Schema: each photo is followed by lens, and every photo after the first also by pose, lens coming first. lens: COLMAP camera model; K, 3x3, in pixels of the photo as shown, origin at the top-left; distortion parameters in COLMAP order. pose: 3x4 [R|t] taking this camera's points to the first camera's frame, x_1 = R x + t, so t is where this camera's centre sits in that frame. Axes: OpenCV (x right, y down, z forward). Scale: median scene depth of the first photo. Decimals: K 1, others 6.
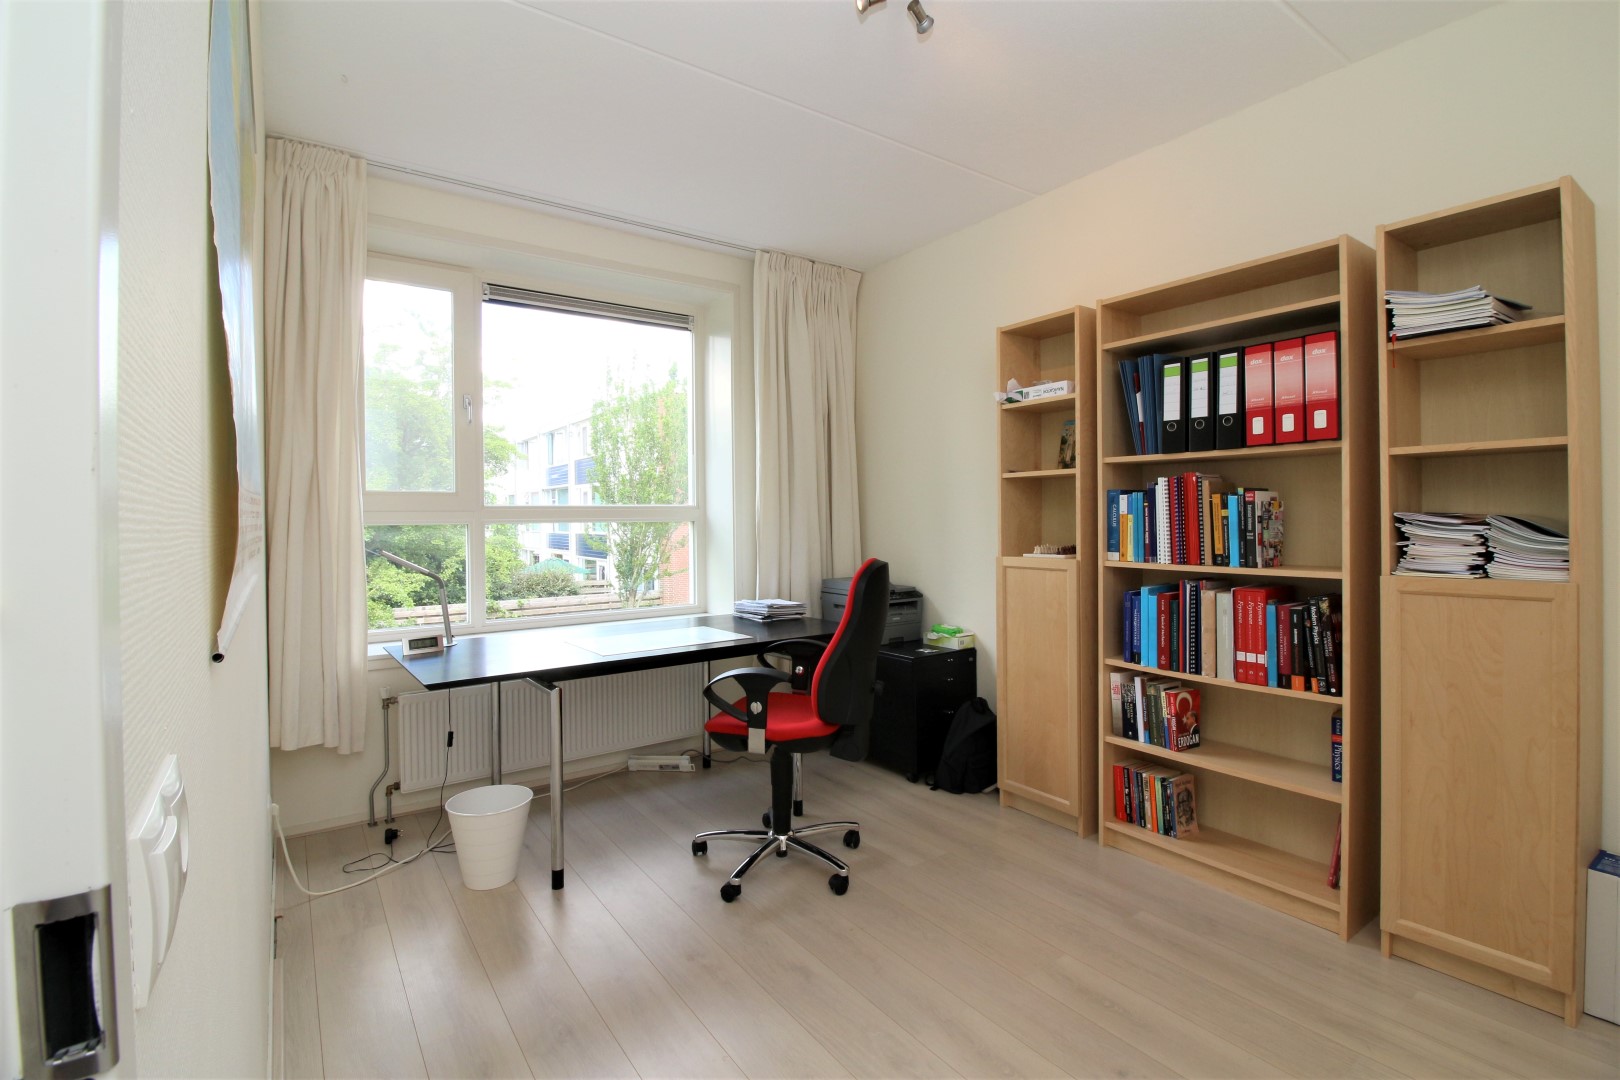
lens RADIAL K [[740.5, 0, 818.1], [0, 740.5, 520.2], [0, 0, 1]] dist [0.000724, -0.013662]
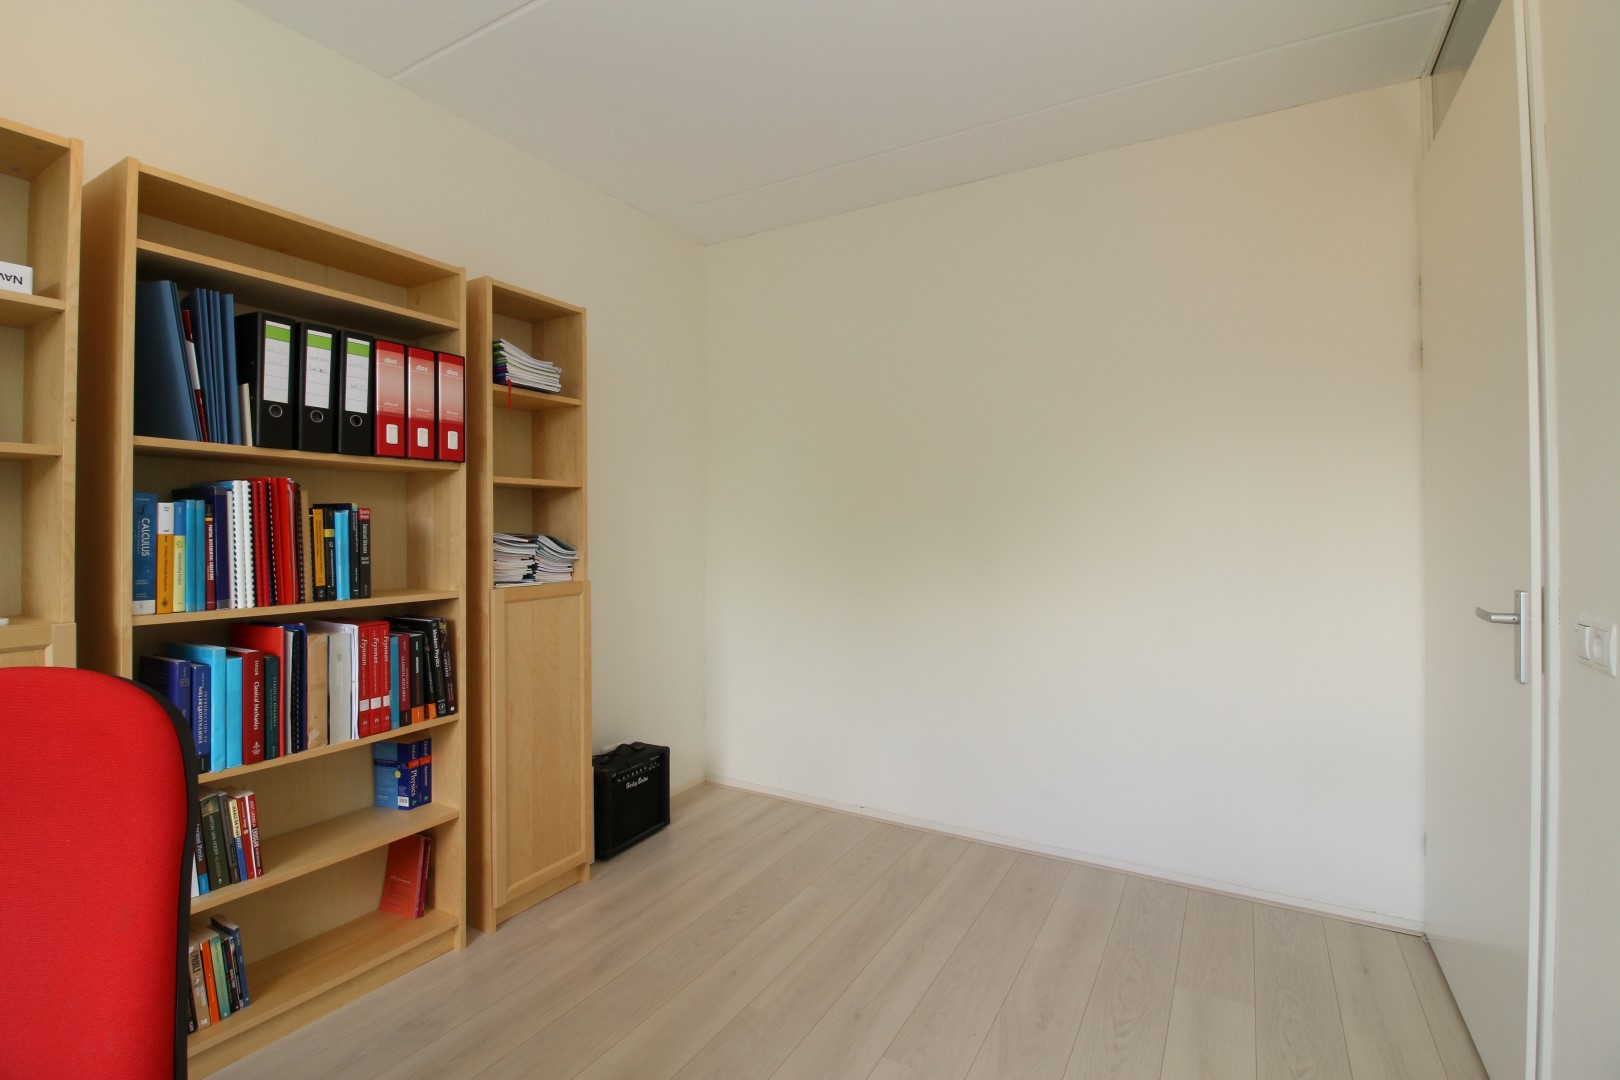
lens RADIAL K [[740.5, 0, 818.1], [0, 740.5, 520.2], [0, 0, 1]] dist [0.000724, -0.013662]
pose [[-0.411854, 0.018292, 0.911066, -0.389748], [0.008280, 0.999832, -0.016331, -0.006690], [-0.911212, 0.000818, -0.411937, 0.853902]]
